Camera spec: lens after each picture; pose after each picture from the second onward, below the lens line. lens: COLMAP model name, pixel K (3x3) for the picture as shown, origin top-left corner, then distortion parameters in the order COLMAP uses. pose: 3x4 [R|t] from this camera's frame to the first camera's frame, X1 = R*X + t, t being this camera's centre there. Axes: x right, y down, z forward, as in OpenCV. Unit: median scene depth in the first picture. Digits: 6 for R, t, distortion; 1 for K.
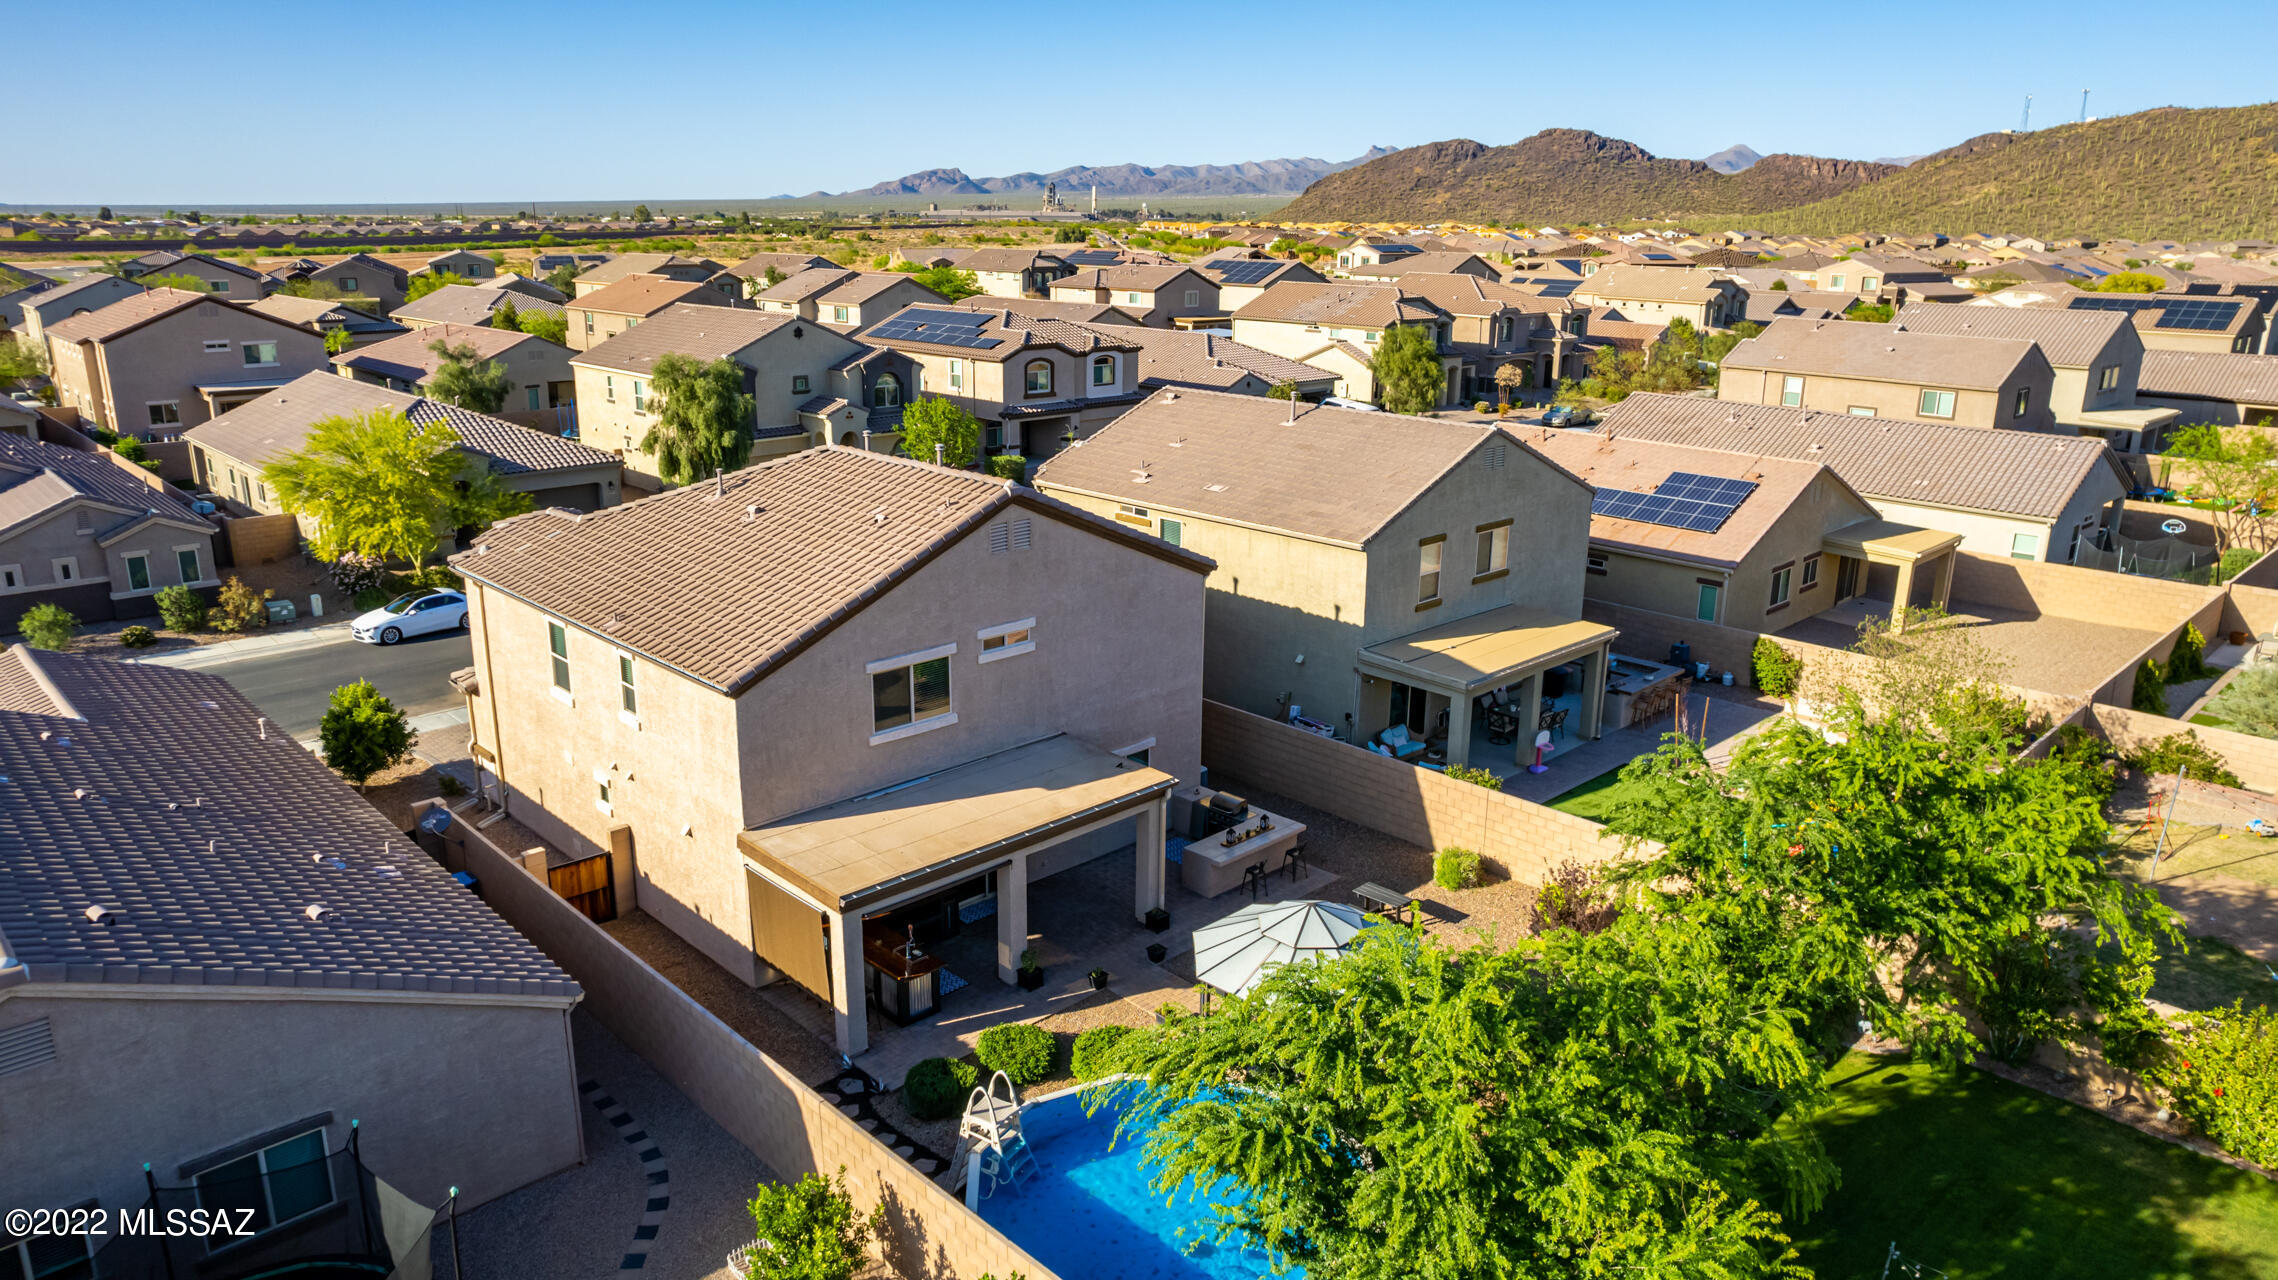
lens RADIAL K [[1468.9, 0, 1139.0], [0, 1468.9, 640.0], [0, 0, 1]] dist [-0.078627, 0.064942]
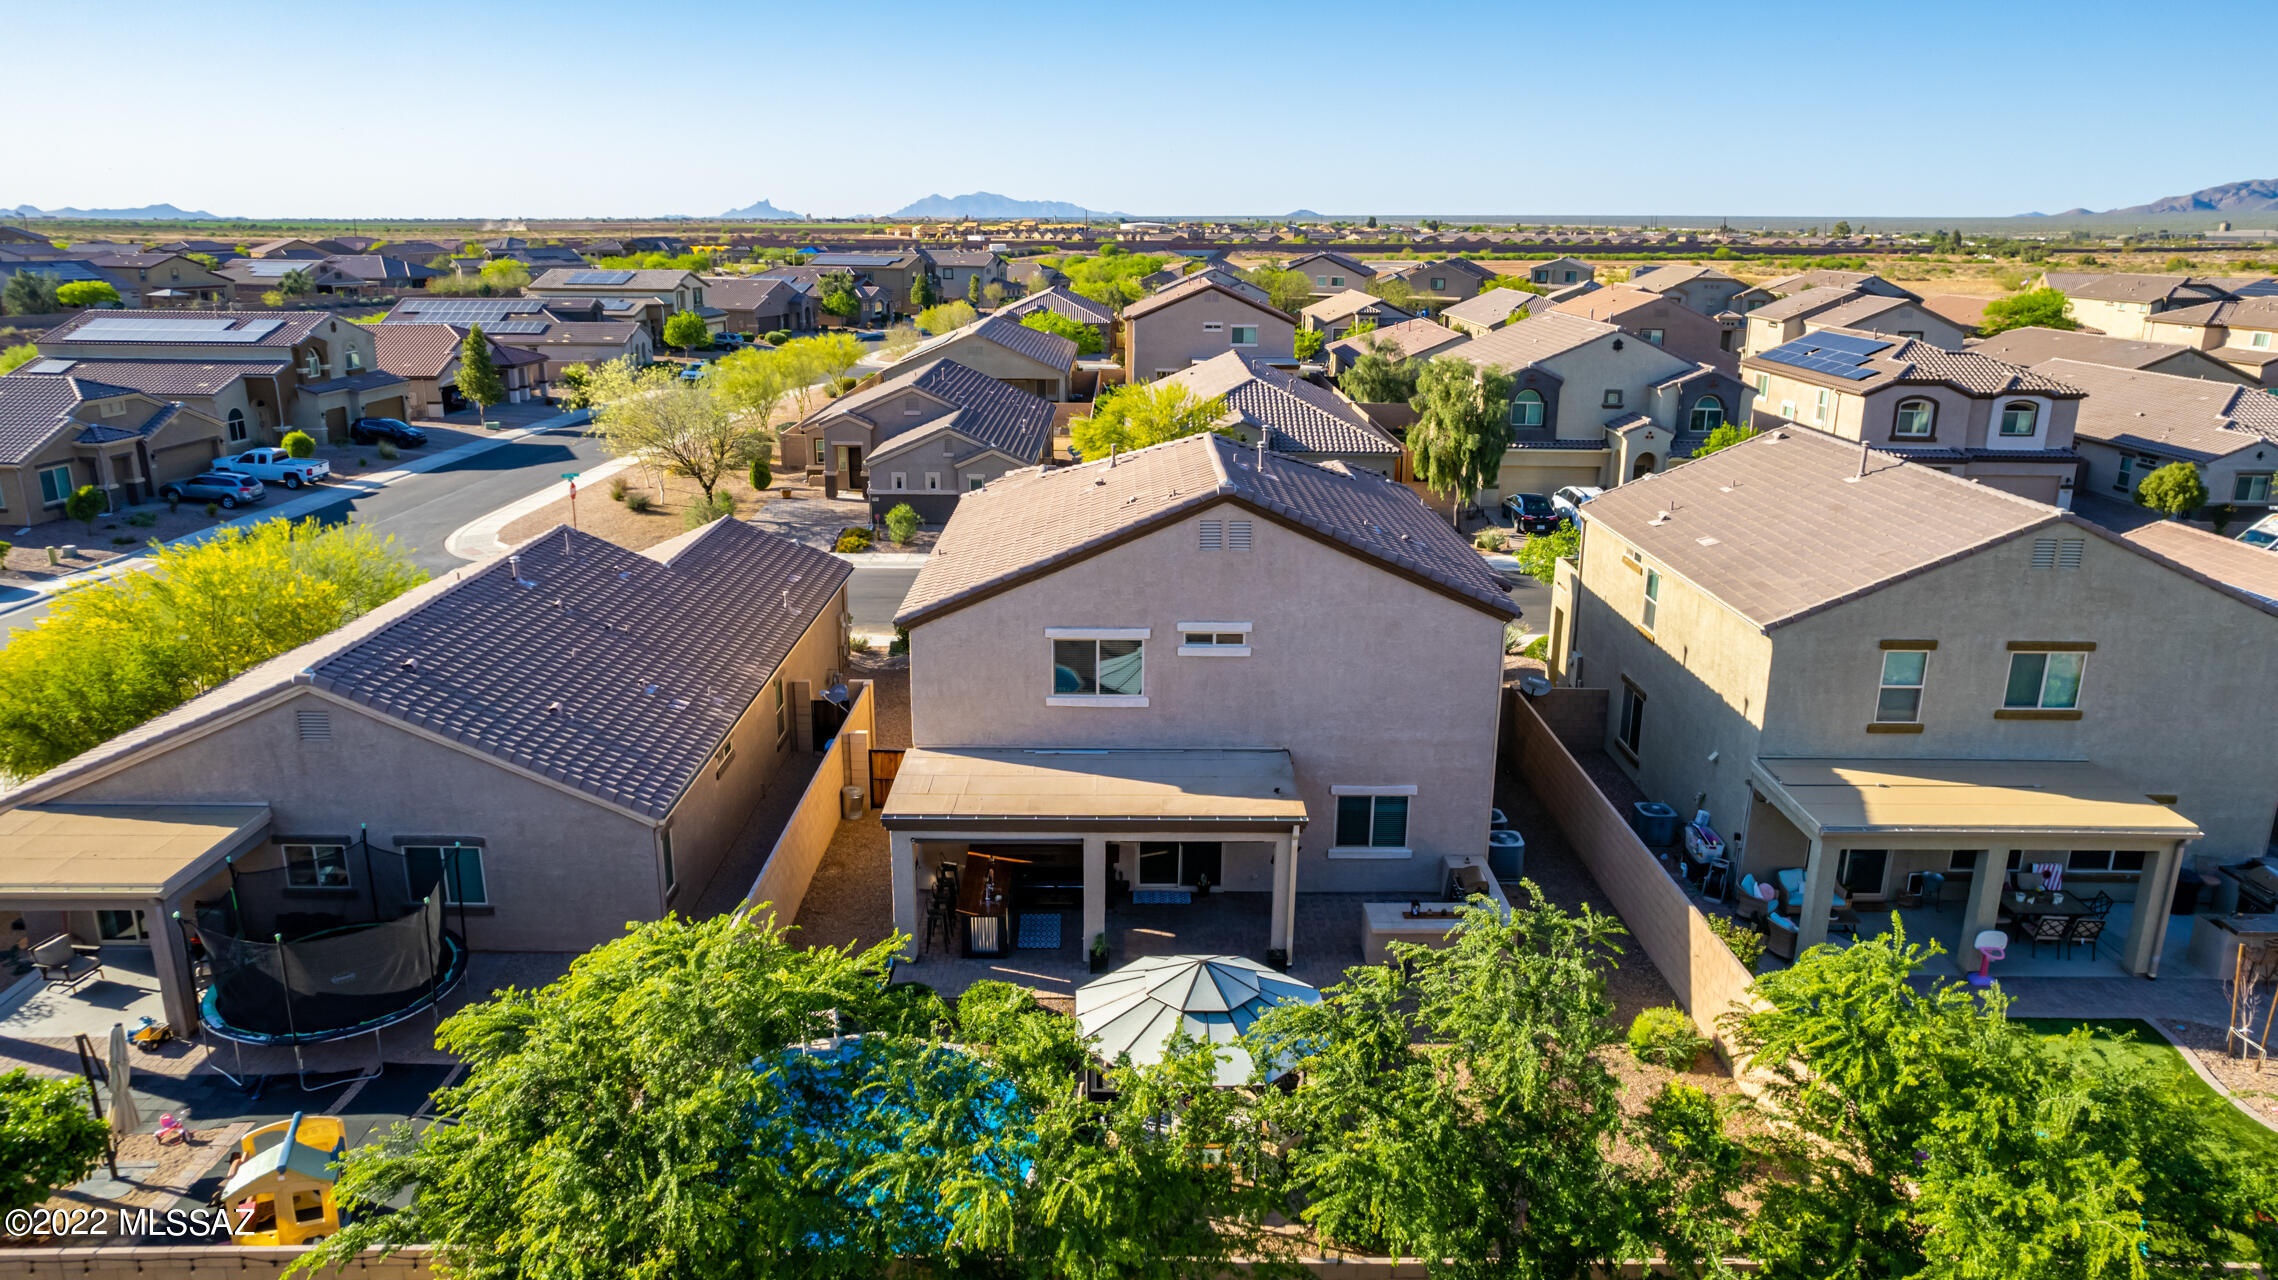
lens RADIAL K [[1468.9, 0, 1139.0], [0, 1468.9, 640.0], [0, 0, 1]] dist [-0.078627, 0.064942]
pose [[0.720784, 0.188359, -0.667077, 0.318856], [-0.194451, 0.978673, 0.066236, -0.032778], [0.665327, 0.081972, 0.742038, 0.136698]]
